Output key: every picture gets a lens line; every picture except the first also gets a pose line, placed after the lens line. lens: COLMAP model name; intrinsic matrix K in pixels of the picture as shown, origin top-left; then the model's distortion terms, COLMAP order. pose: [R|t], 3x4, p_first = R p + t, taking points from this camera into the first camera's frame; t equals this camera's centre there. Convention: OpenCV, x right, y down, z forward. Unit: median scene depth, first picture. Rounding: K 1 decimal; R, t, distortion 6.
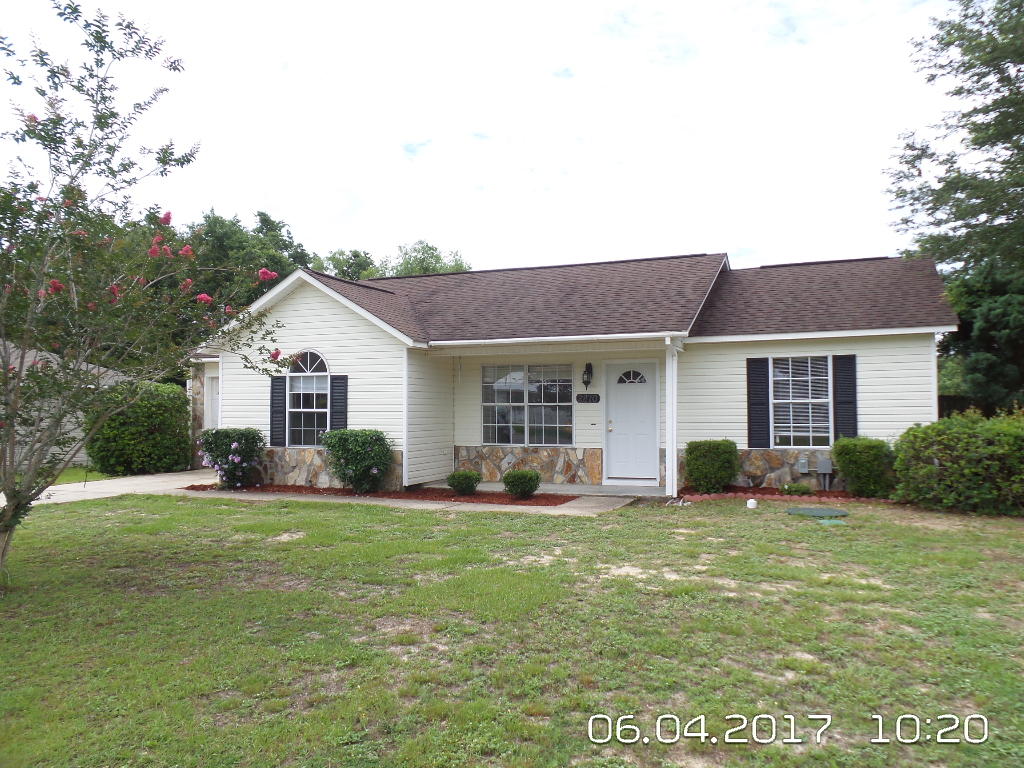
lens RADIAL K [[818.8, 0, 512.0], [0, 818.8, 384.0], [0, 0, 1]] dist [0.007040, -0.007121]
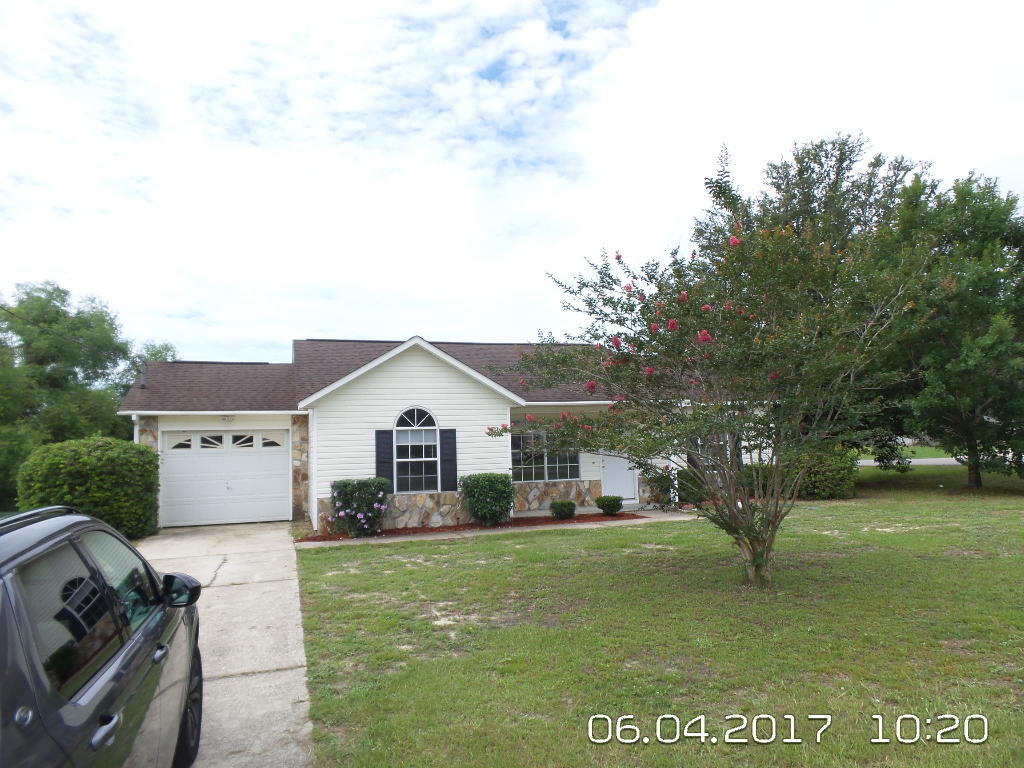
lens RADIAL K [[701.1, 0, 546.1], [0, 701.1, 382.6], [0, 0, 1]] dist [-0.003886, -0.001741]
pose [[0.729154, 0.042772, 0.683012, -0.844926], [0.008161, 0.997430, -0.071175, -0.004464], [-0.684301, 0.057472, 0.726931, 0.172935]]
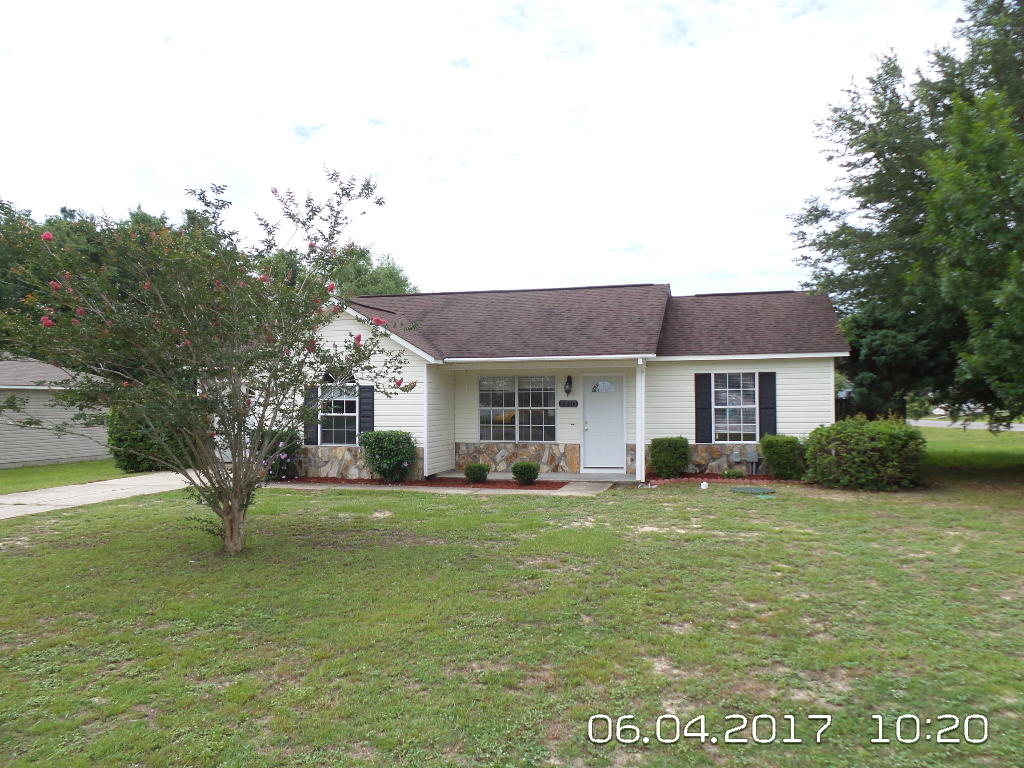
lens RADIAL K [[818.8, 0, 512.0], [0, 818.8, 384.0], [0, 0, 1]] dist [0.007040, -0.007121]
pose [[0.992036, 0.000190, 0.125954, -0.158435], [-0.001677, 0.999930, 0.011699, -0.029035], [-0.125943, -0.011817, 0.991967, -0.240494]]
